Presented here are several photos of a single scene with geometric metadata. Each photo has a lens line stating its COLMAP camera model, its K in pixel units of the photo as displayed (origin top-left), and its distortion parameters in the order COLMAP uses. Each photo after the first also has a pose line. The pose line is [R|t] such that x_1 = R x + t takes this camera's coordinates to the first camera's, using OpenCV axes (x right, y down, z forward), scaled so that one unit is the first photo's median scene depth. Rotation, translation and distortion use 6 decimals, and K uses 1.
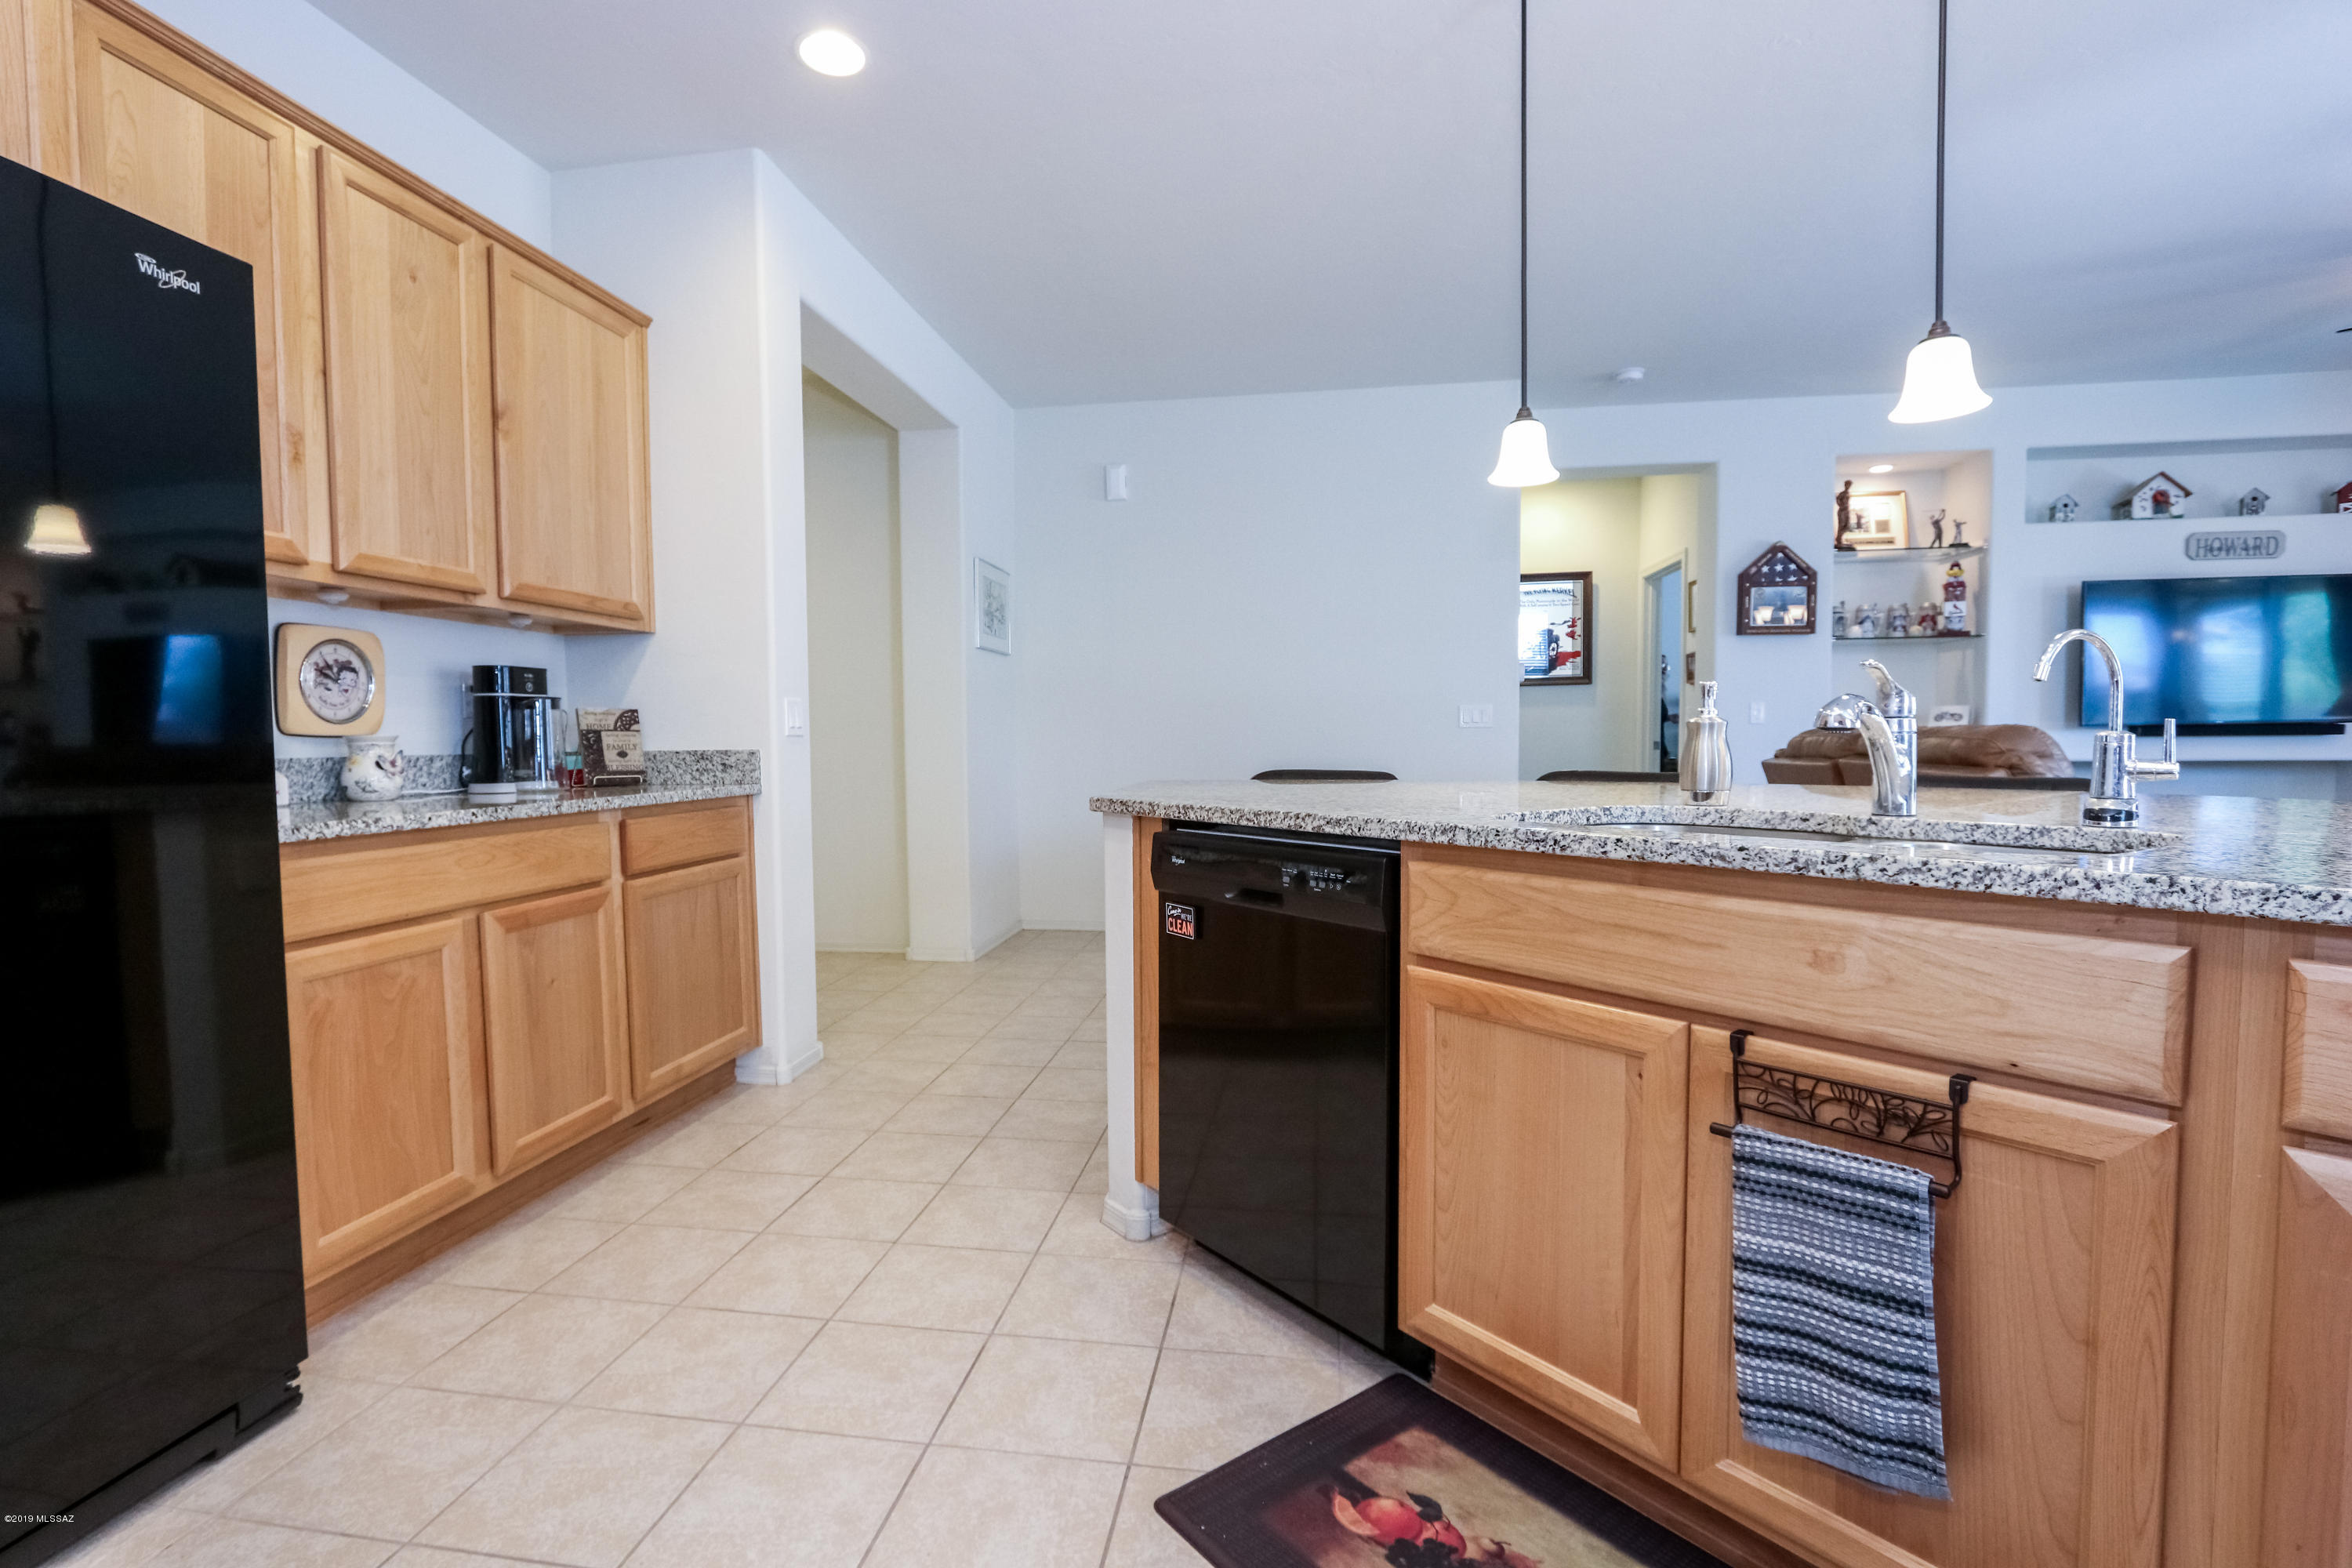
lens RADIAL K [[1078.4, 0, 1171.7], [0, 1078.4, 786.6], [0, 0, 1]] dist [-0.014773, 0.001816]
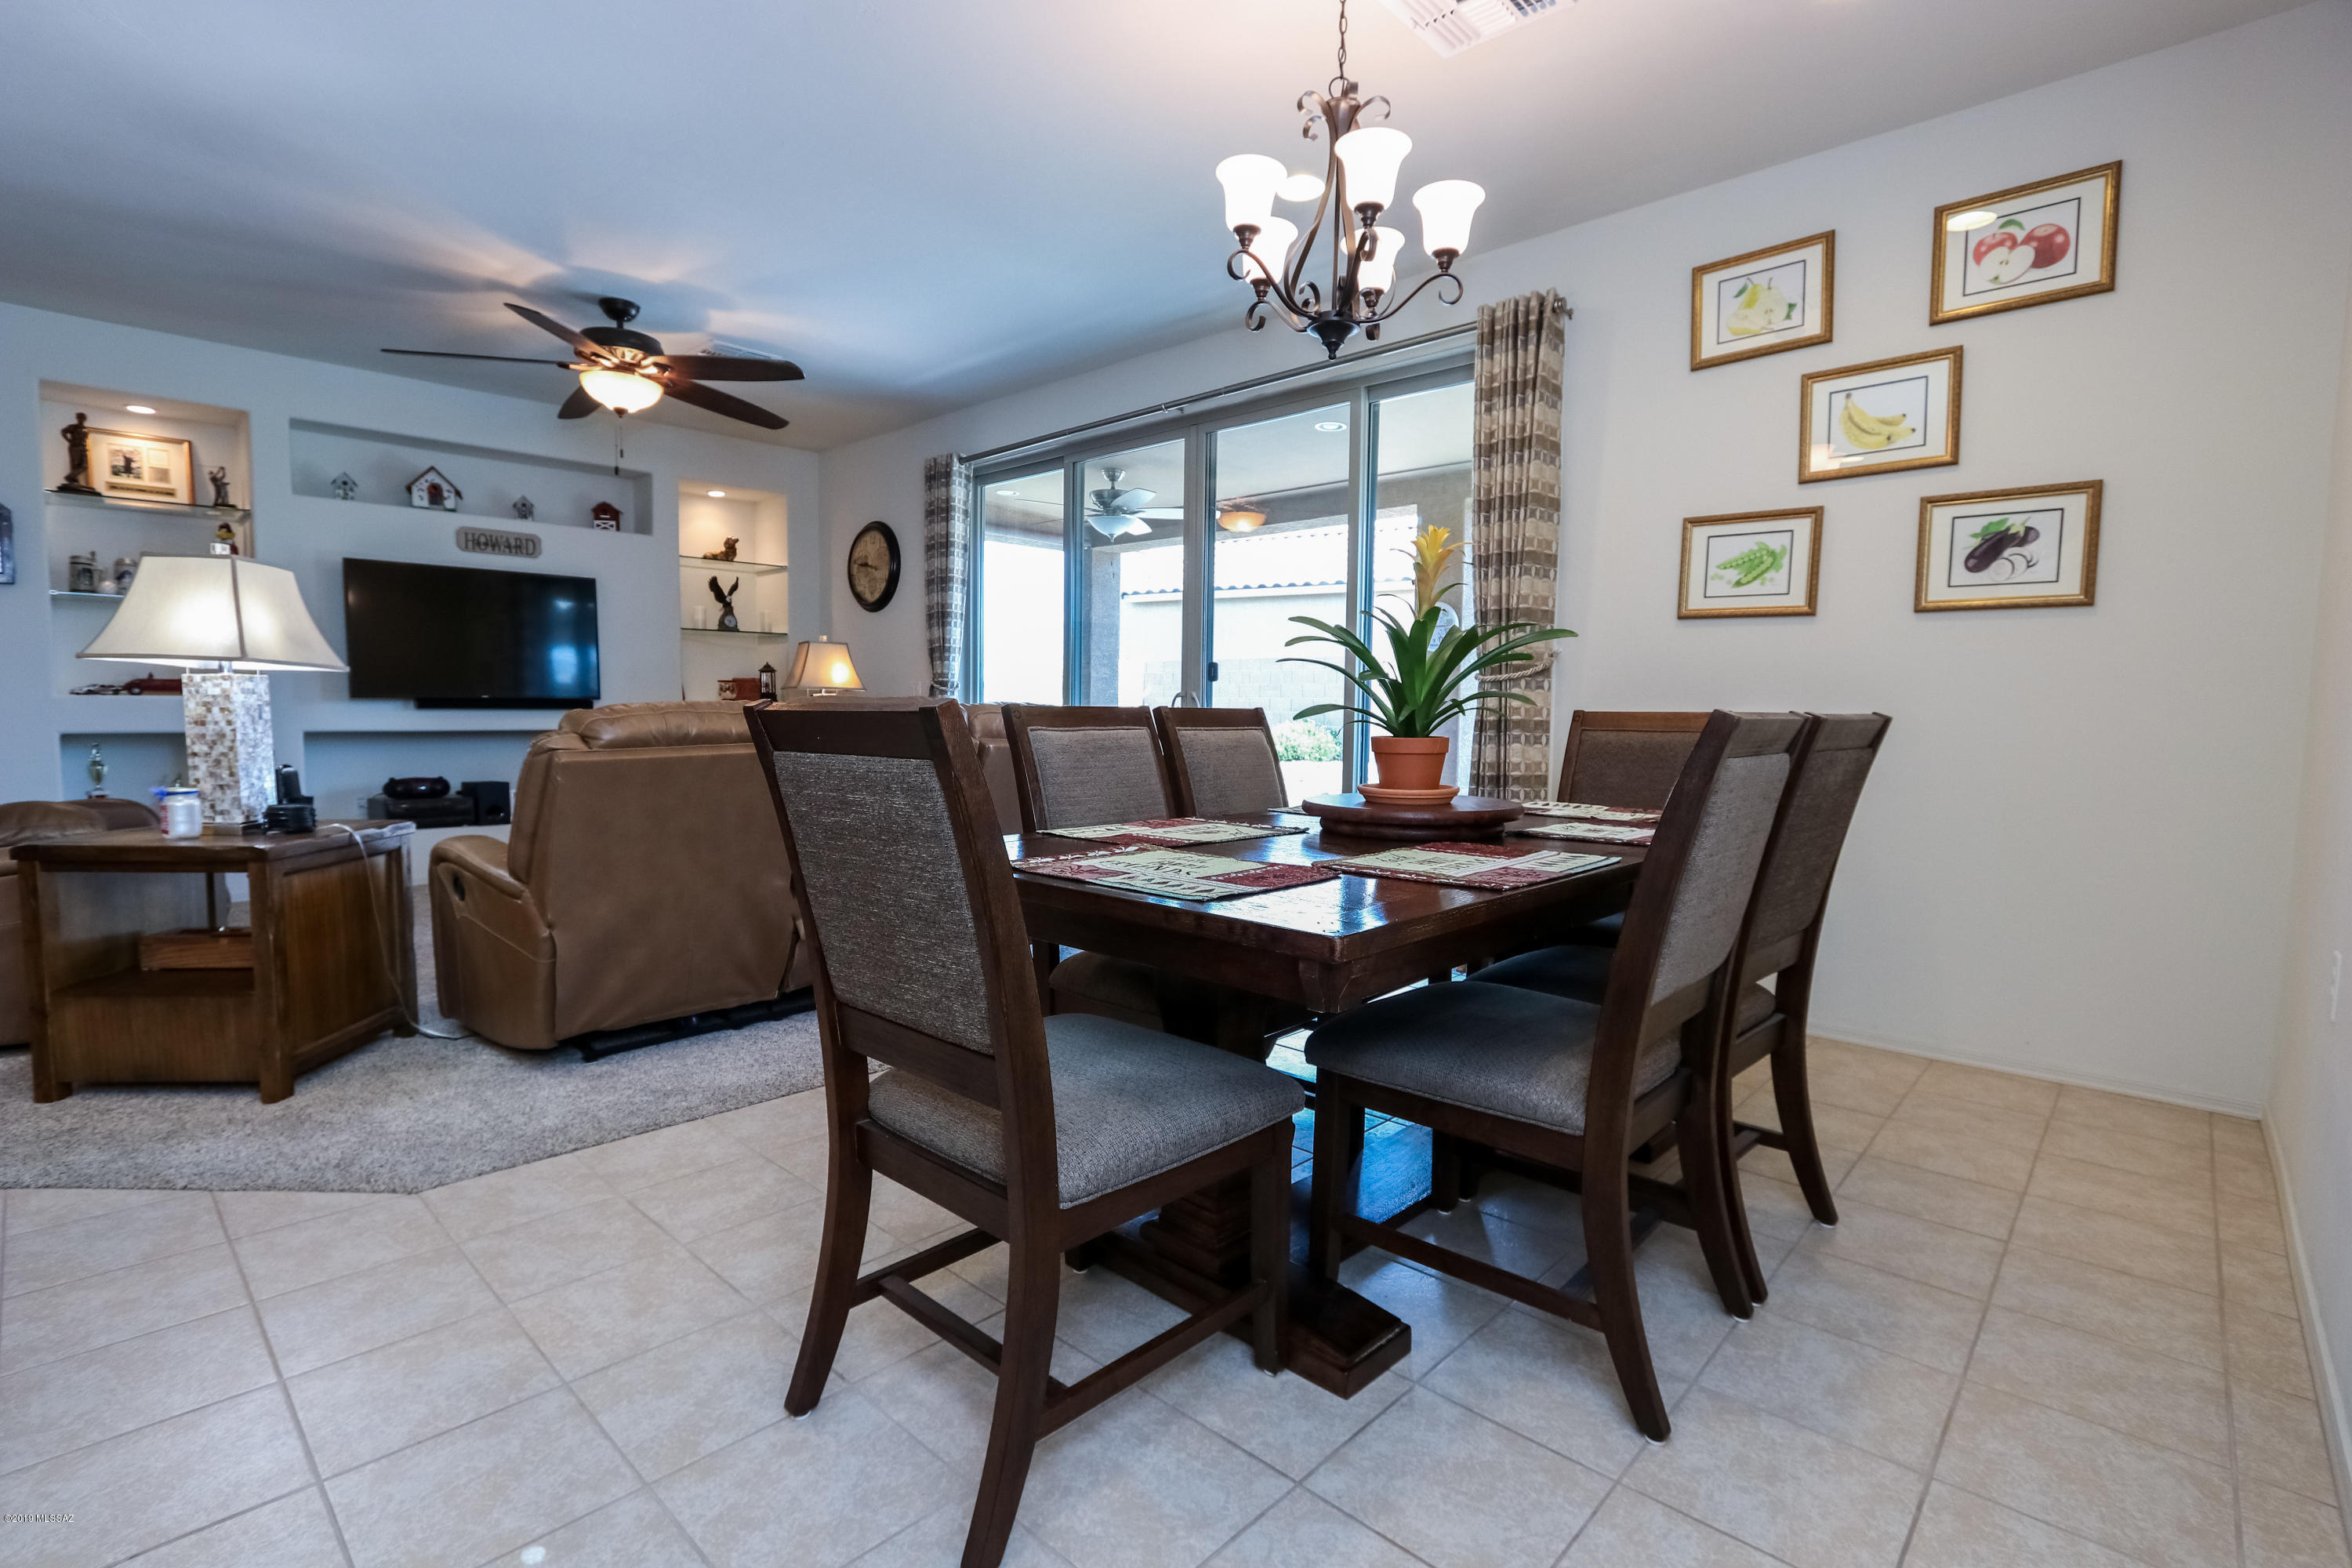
lens RADIAL K [[1078.4, 0, 1176.5], [0, 1078.4, 787.3], [0, 0, 1]] dist [-0.014773, 0.001816]
pose [[0.563752, -0.046787, 0.824618, 0.437966], [0.026208, 0.998905, 0.038758, 0.009135], [-0.825528, -0.000238, 0.564361, -0.240615]]
